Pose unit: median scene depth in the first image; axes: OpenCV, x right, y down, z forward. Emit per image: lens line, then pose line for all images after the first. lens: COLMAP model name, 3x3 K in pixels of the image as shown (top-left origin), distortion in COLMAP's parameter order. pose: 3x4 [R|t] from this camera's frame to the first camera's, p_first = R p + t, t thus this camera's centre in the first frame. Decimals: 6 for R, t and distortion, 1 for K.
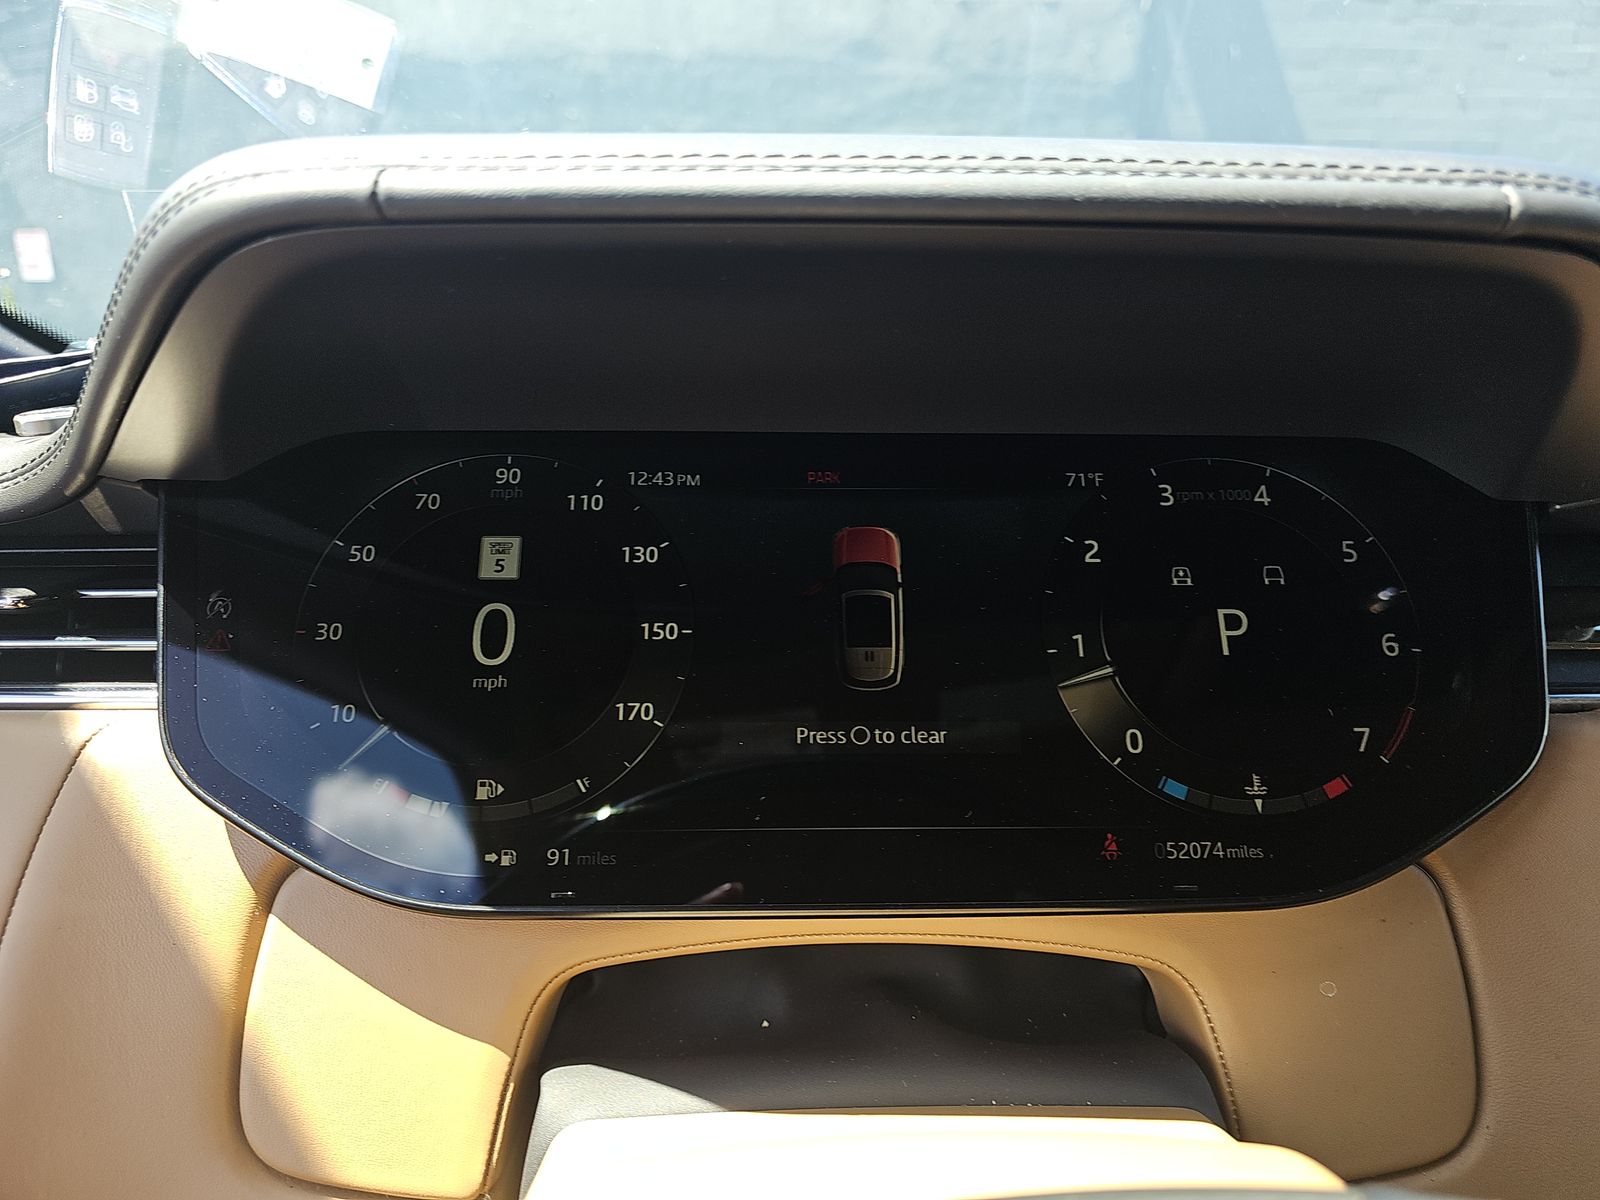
lens RADIAL K [[1050.8, 0, 787.5], [0, 1050.8, 603.4], [0, 0, 1]] dist [0.041870, -0.043314]
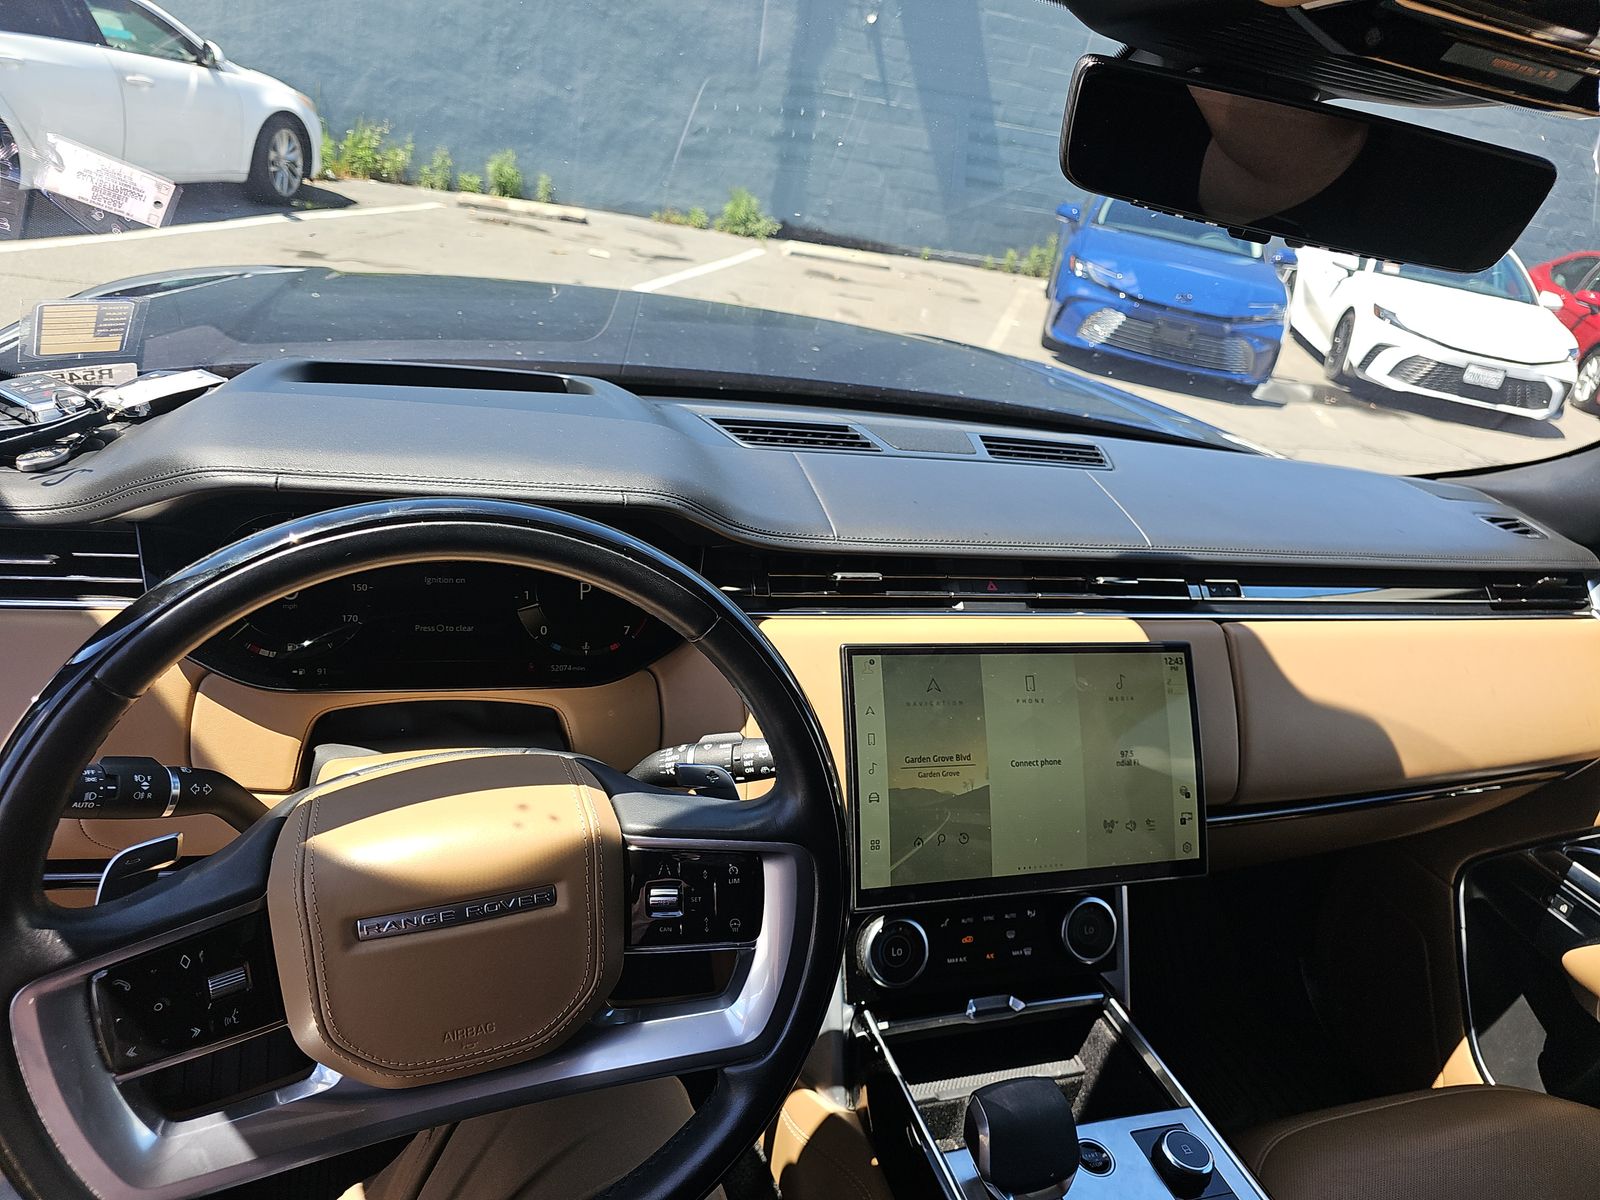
lens RADIAL K [[1050.8, 0, 795.9], [0, 1050.8, 609.7], [0, 0, 1]] dist [0.041870, -0.043314]
pose [[0.946044, 0.015831, 0.323651, 0.053871], [-0.087948, 0.973858, 0.209442, -0.566292], [-0.311874, -0.226606, 0.922705, -1.776811]]
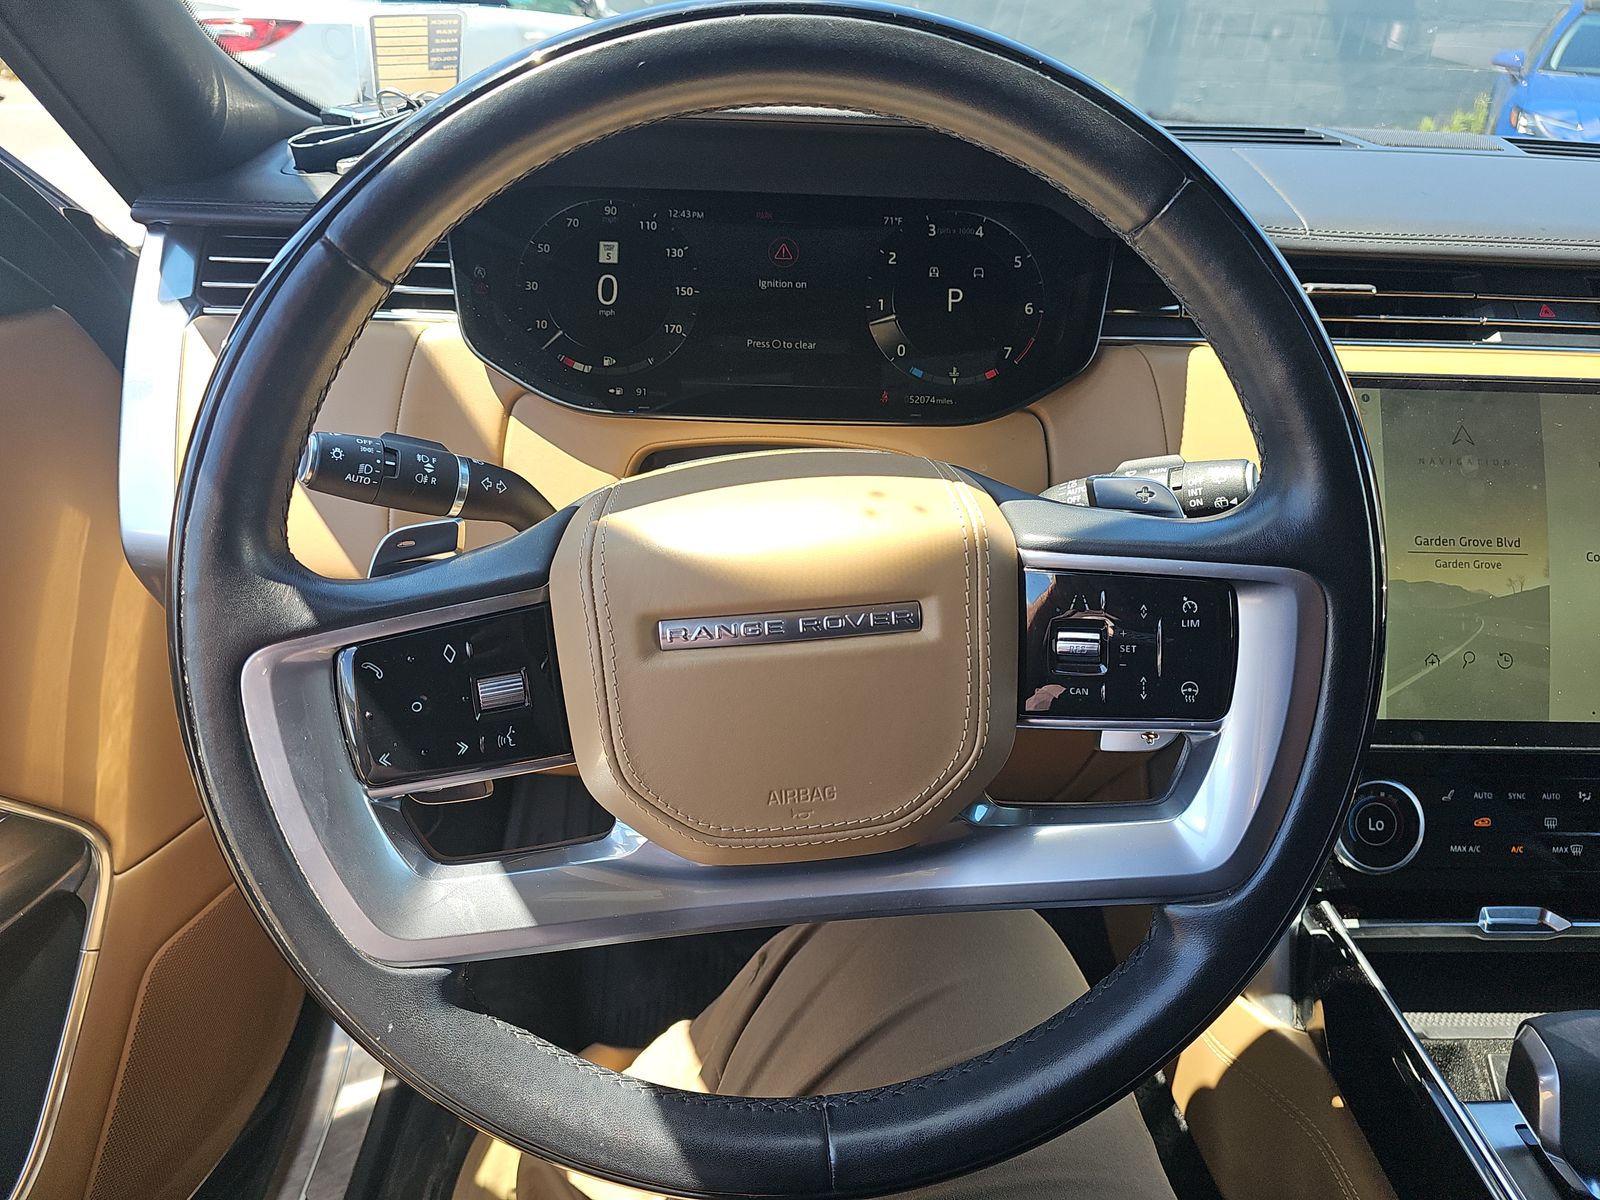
lens RADIAL K [[1050.8, 0, 792.7], [0, 1050.8, 582.3], [0, 0, 1]] dist [0.041870, -0.043314]
pose [[0.999540, 0.028962, 0.009005, 0.096250], [-0.030314, 0.963623, 0.265541, 0.020792], [-0.000987, -0.265692, 0.964057, -1.218986]]
